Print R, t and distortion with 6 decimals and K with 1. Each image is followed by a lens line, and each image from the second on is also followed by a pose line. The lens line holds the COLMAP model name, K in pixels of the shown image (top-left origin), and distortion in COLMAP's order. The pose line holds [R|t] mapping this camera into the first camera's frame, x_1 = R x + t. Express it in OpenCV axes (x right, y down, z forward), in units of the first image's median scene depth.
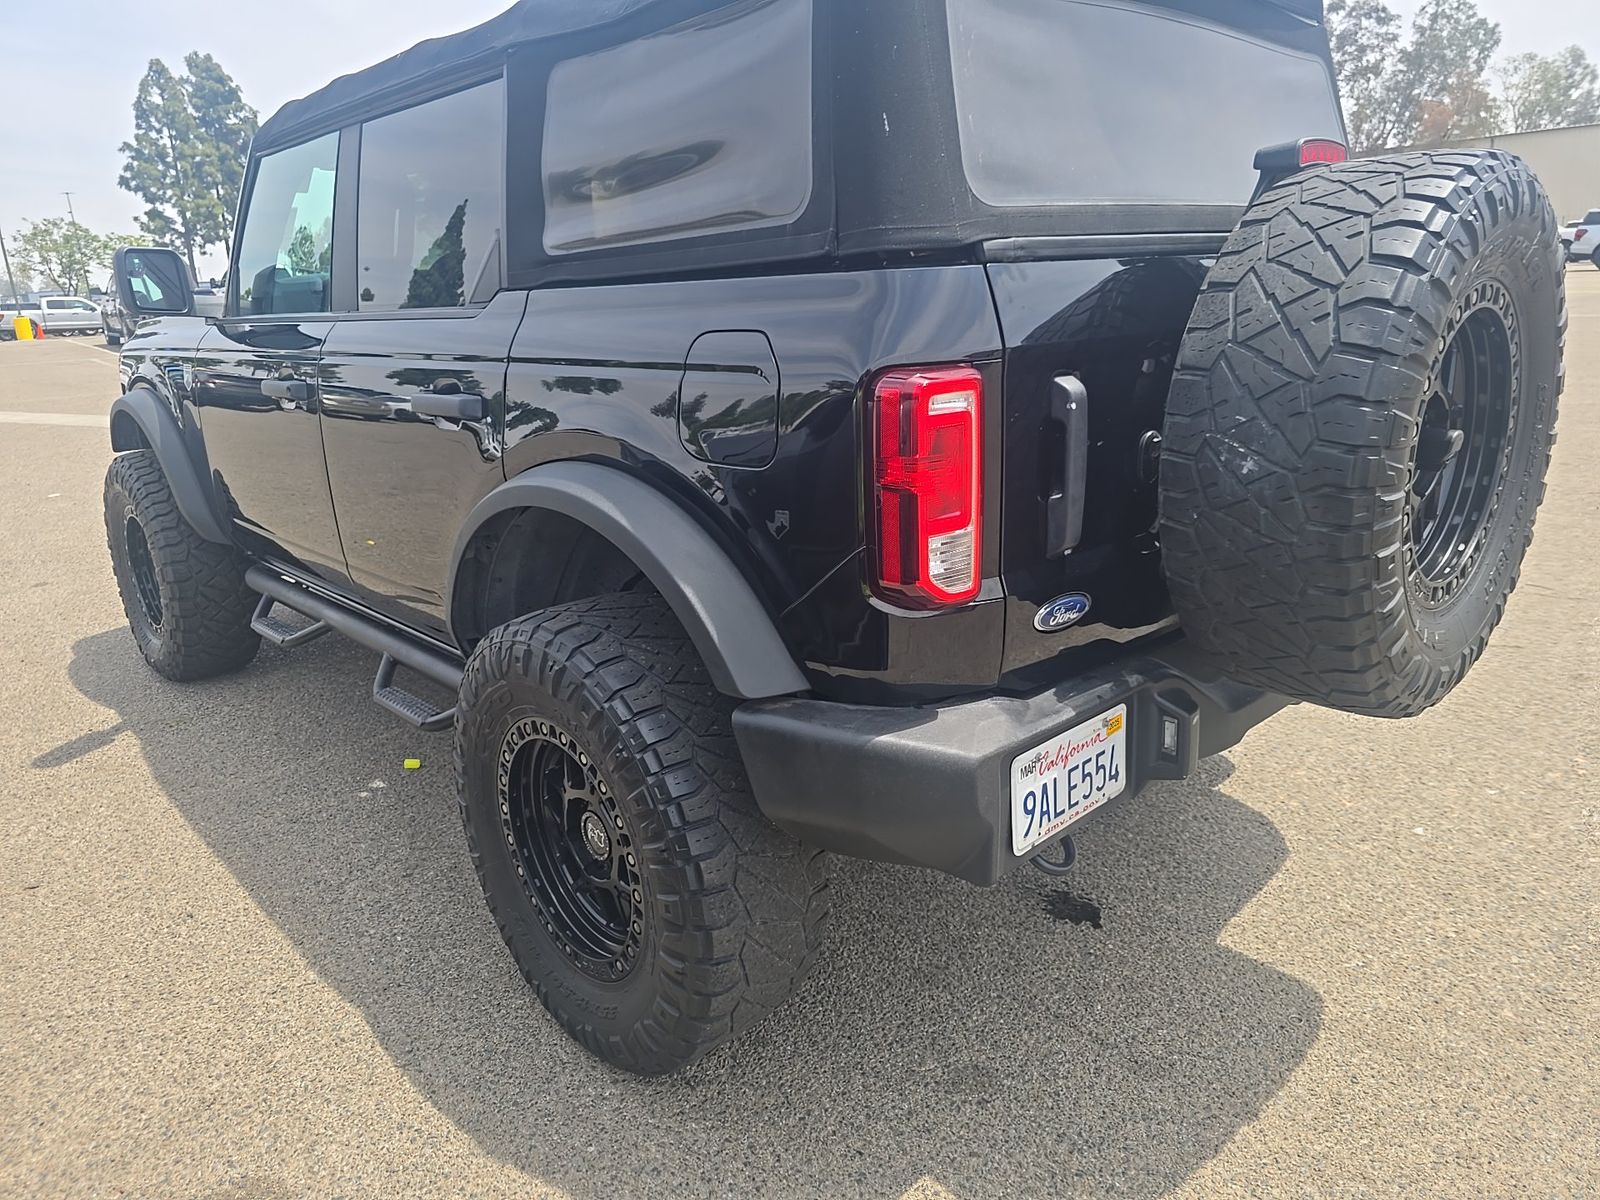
lens RADIAL K [[1086.9, 0, 800.0], [0, 1086.9, 600.0], [0, 0, 1]] dist [0.057577, -0.051089]
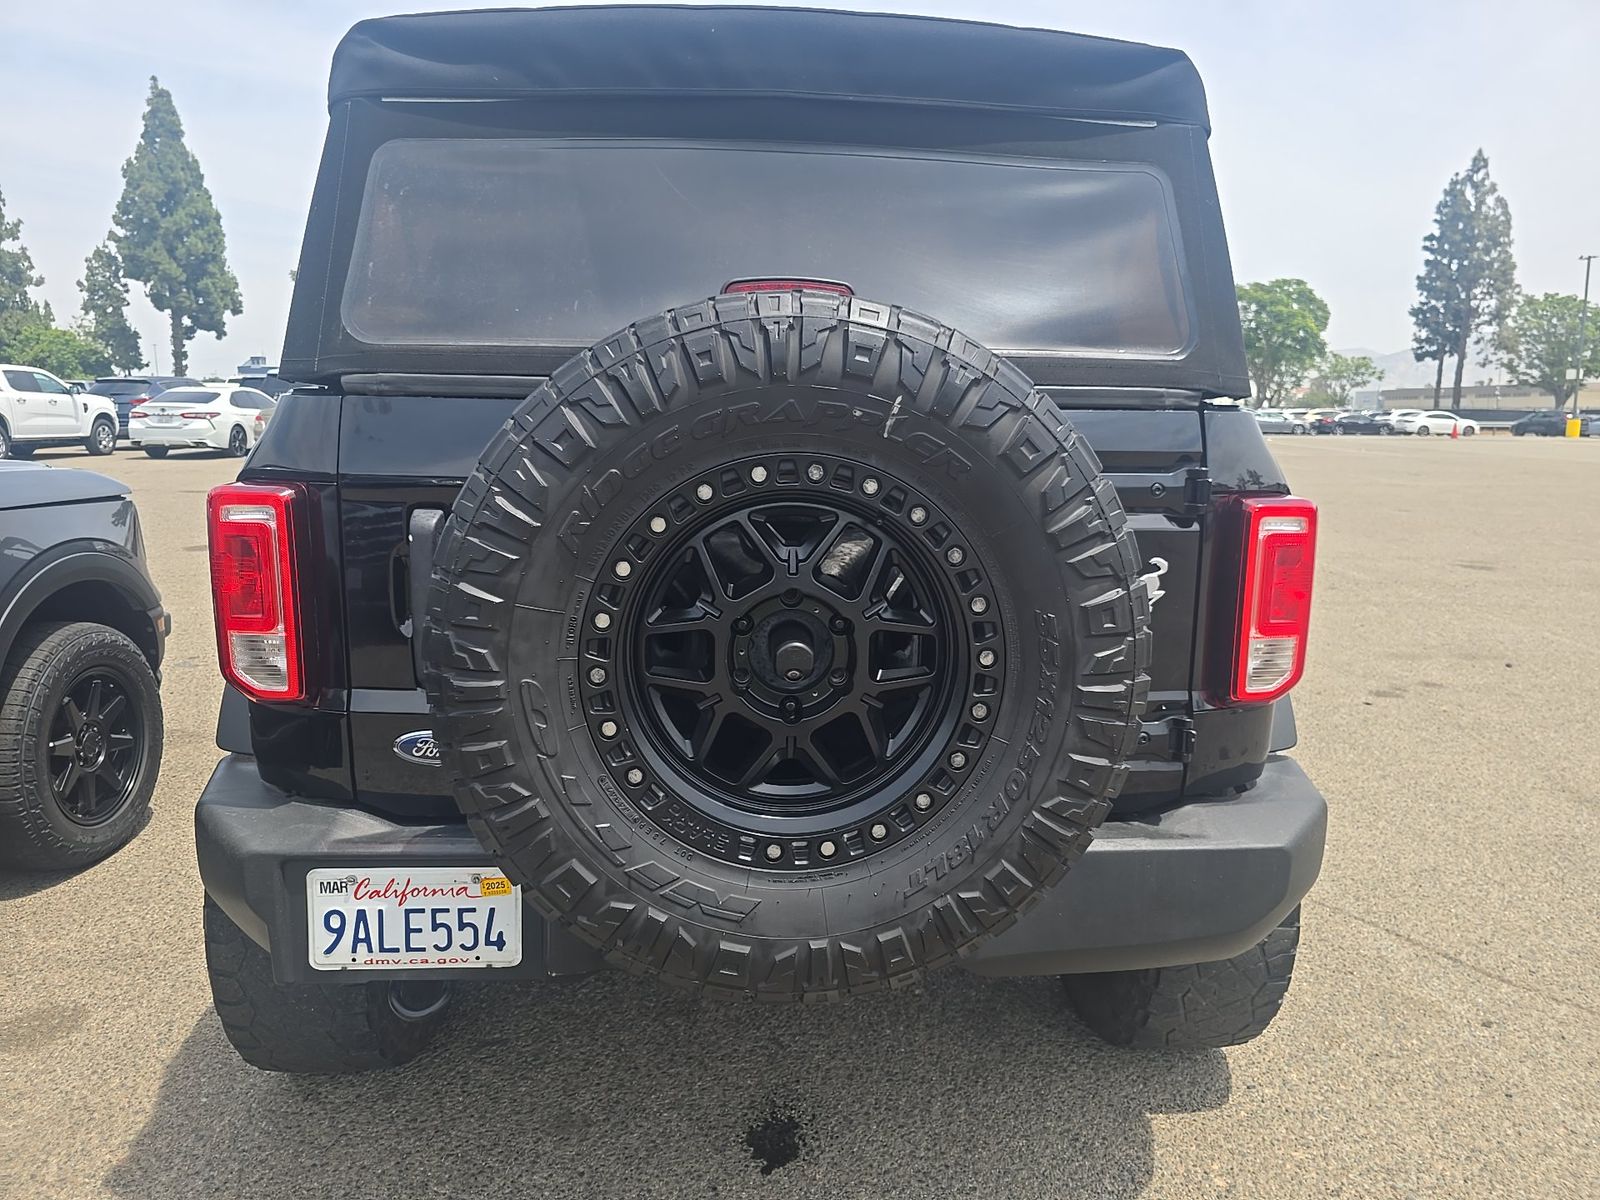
lens RADIAL K [[1086.9, 0, 800.0], [0, 1086.9, 600.0], [0, 0, 1]] dist [0.057577, -0.051089]
pose [[0.765542, 0.165118, -0.621838, 1.060442], [-0.228353, 0.973314, -0.022678, -0.166262], [0.601499, 0.159360, 0.782818, 0.402011]]
